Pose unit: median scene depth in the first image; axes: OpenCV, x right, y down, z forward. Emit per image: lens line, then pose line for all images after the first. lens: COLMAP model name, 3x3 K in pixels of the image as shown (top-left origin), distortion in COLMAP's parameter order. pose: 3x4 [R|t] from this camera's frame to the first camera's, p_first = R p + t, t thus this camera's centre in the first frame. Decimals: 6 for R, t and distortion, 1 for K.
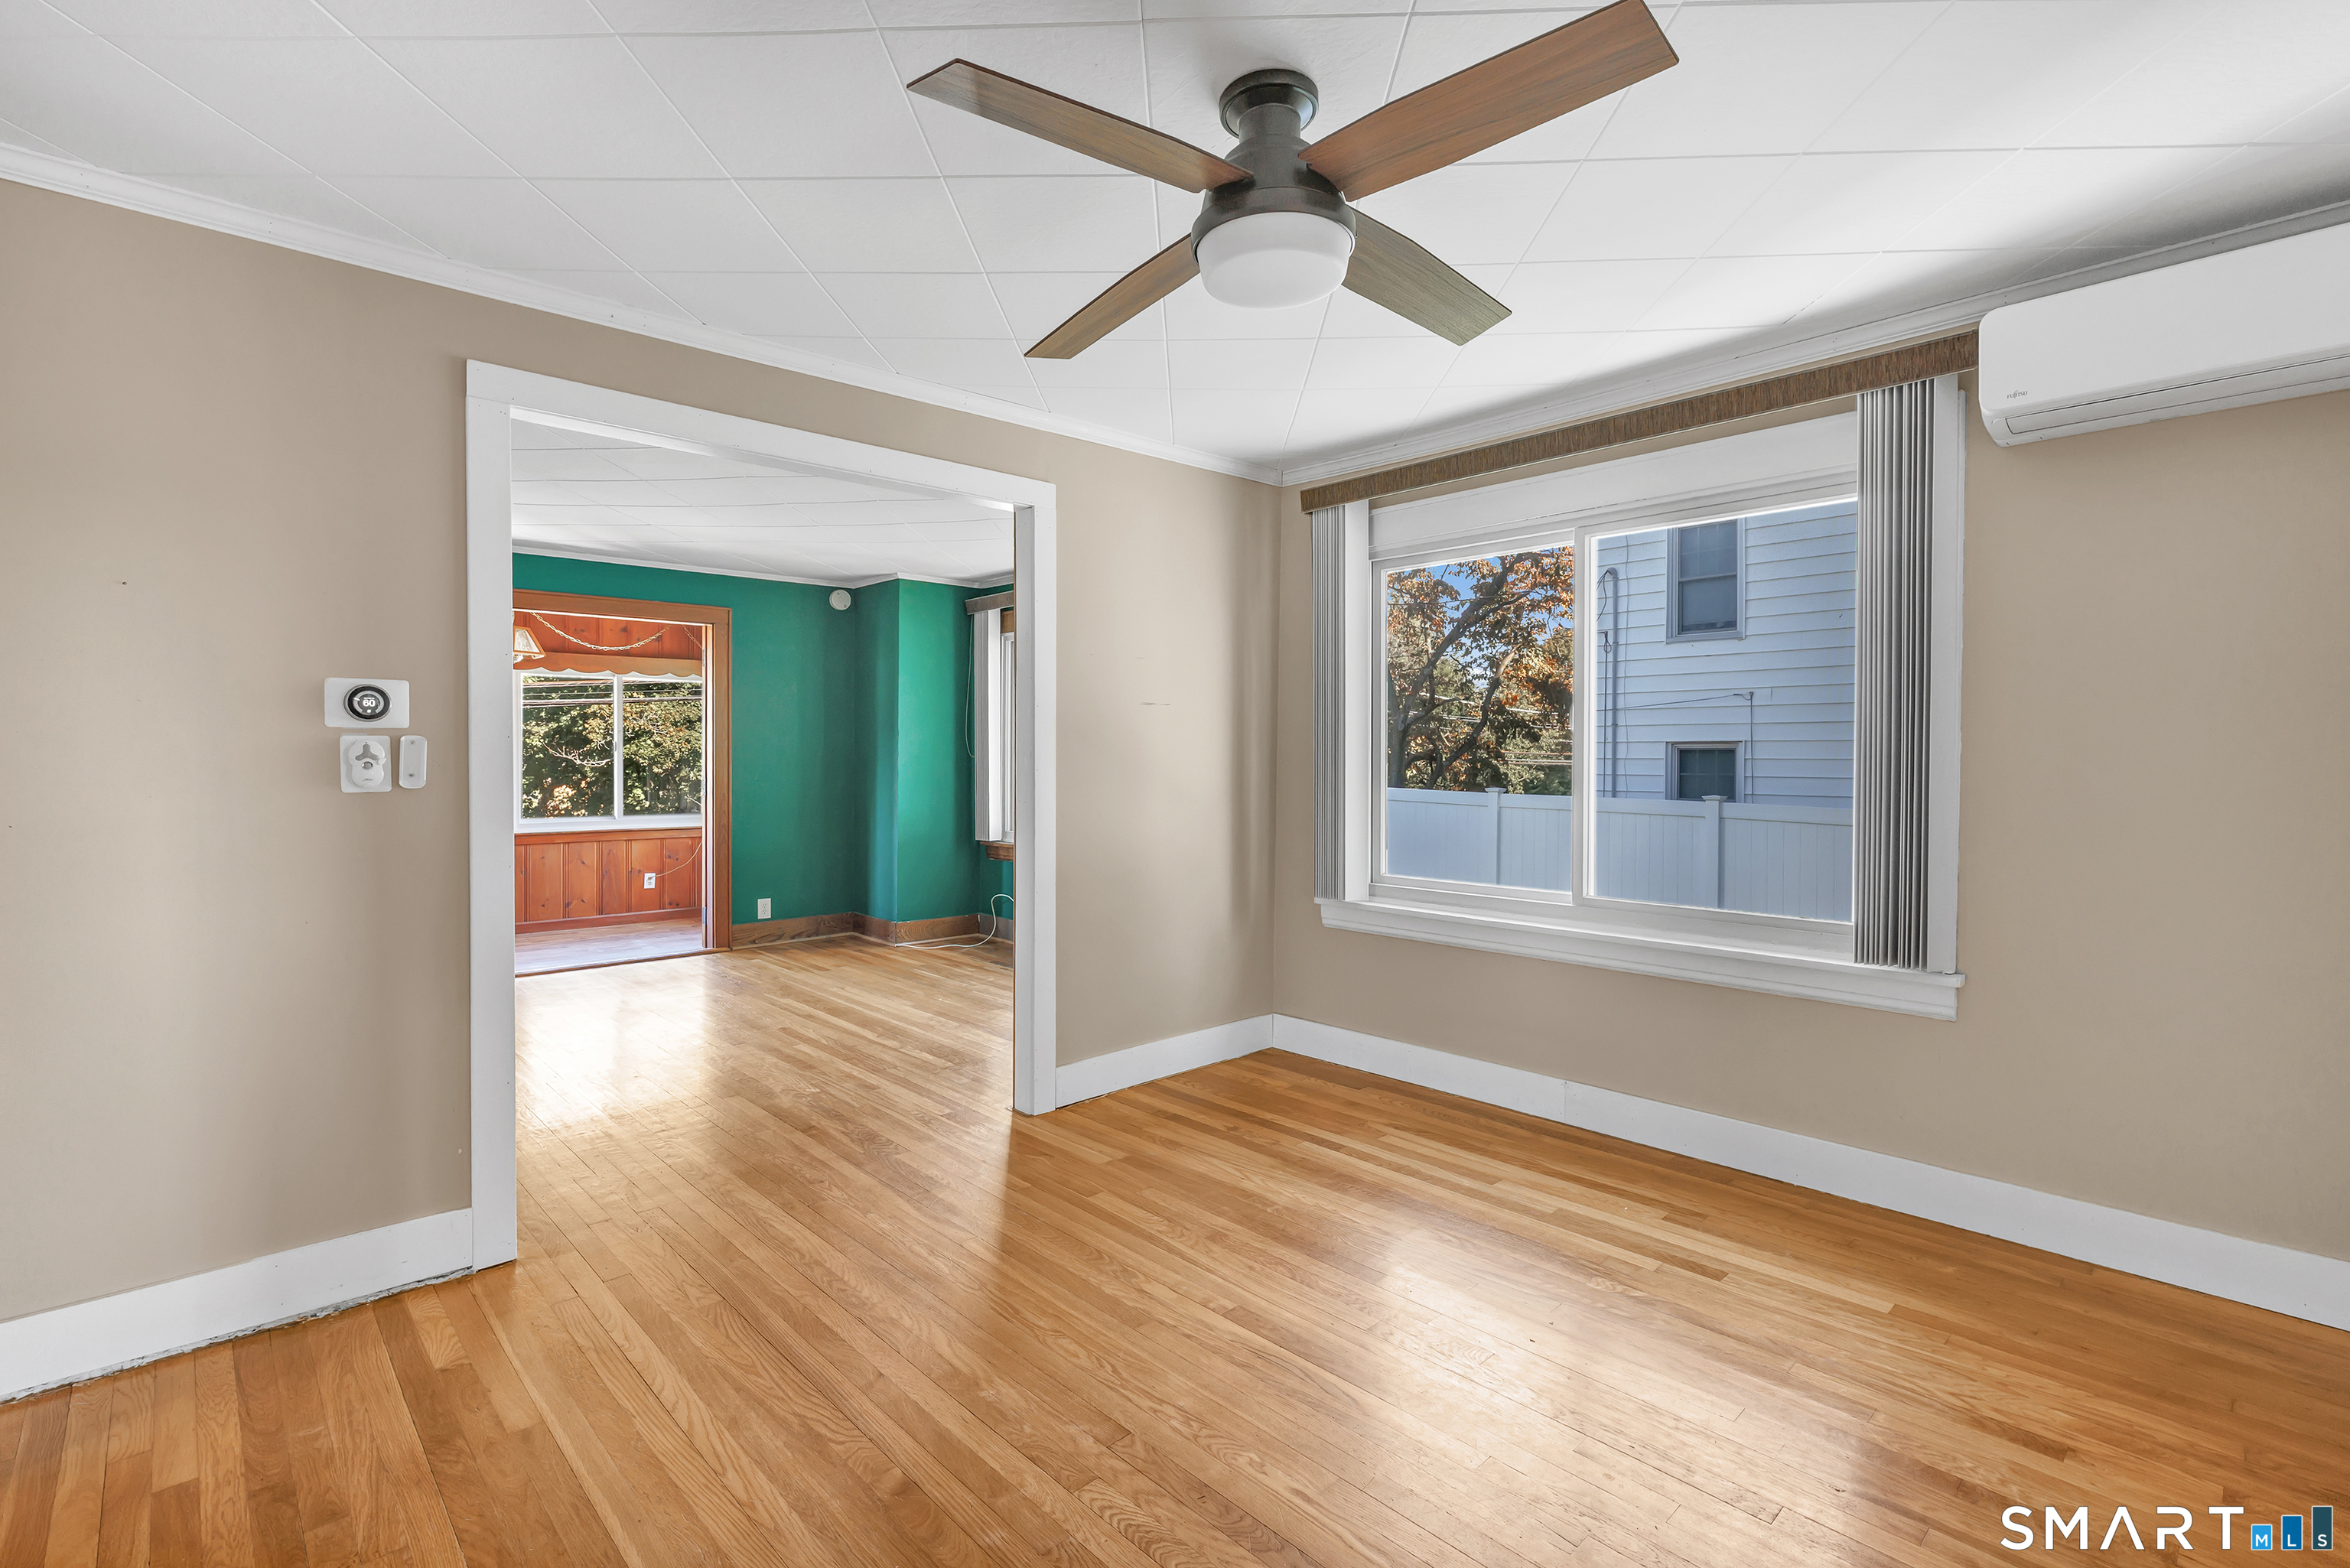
lens RADIAL K [[1028.6, 0, 1164.5], [0, 1028.6, 737.5], [0, 0, 1]] dist [0.000483, 0.000233]
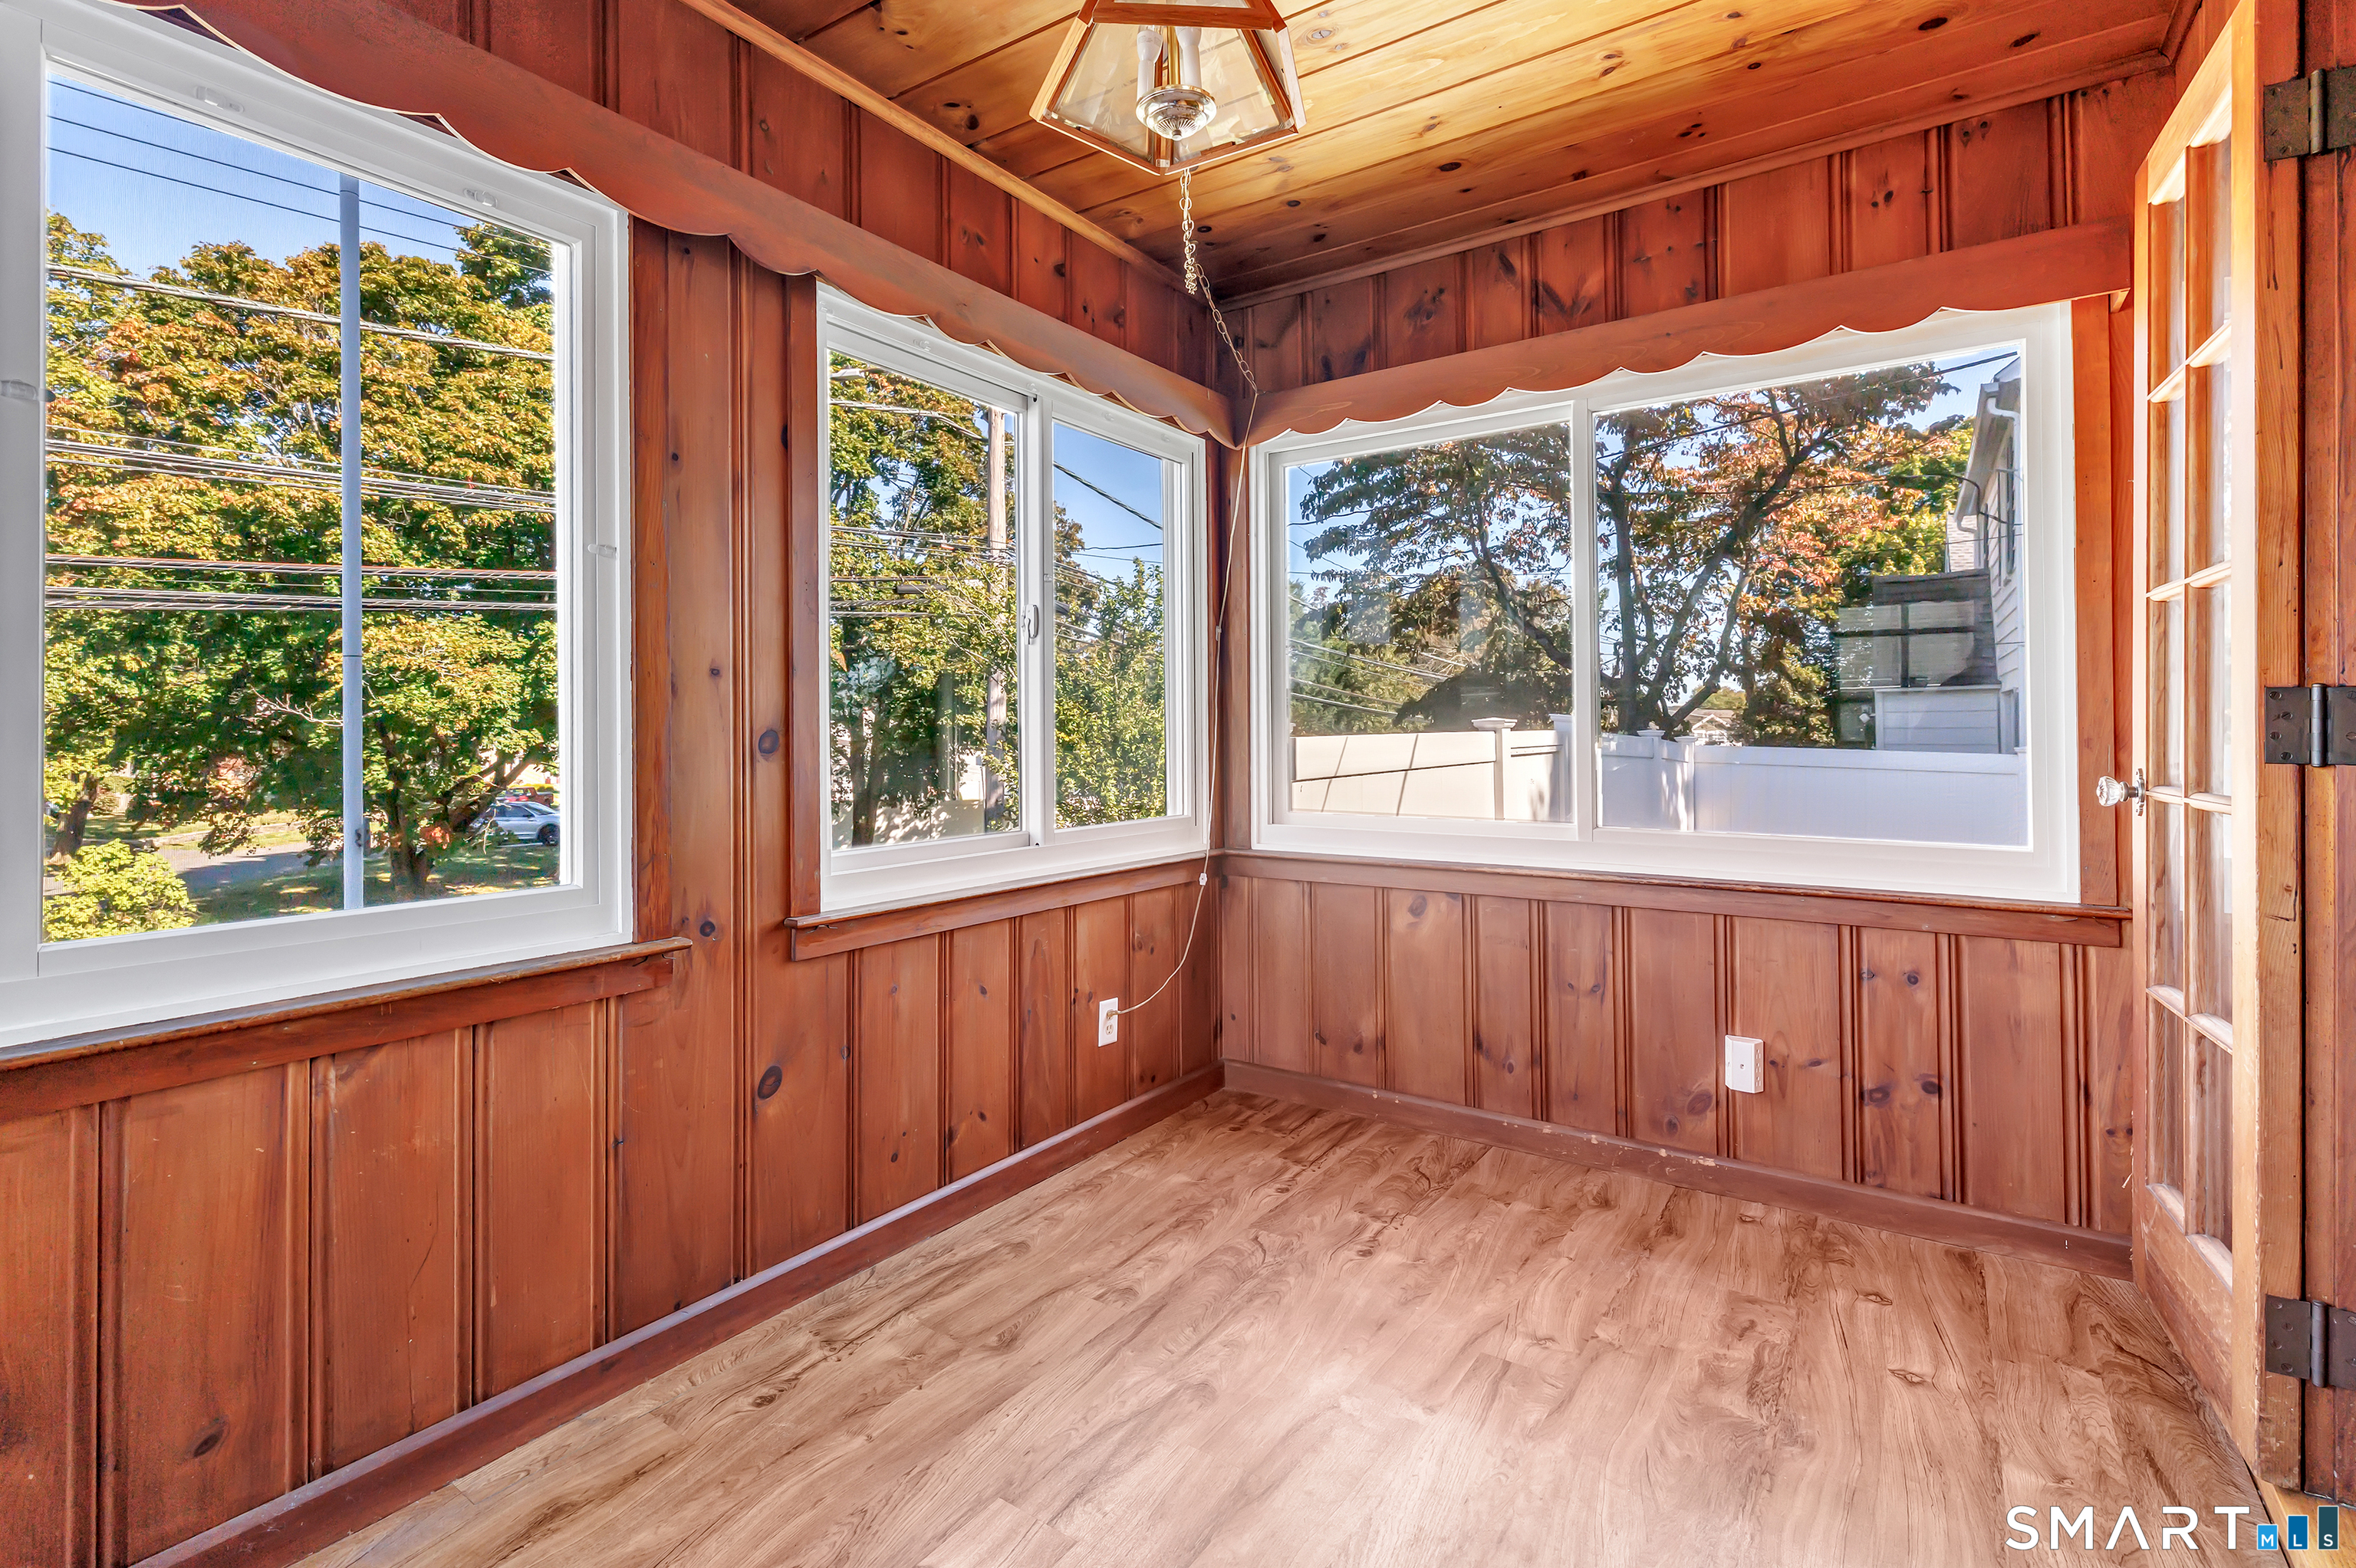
lens RADIAL K [[1031.1, 0, 1167.5], [0, 1031.1, 737.4], [0, 0, 1]] dist [0.000483, 0.000233]
pose [[0.962053, -0.000040, 0.272862, -0.340891], [-0.007333, 0.999635, 0.026001, 0.020640], [-0.272763, -0.027015, 0.961702, 0.393908]]
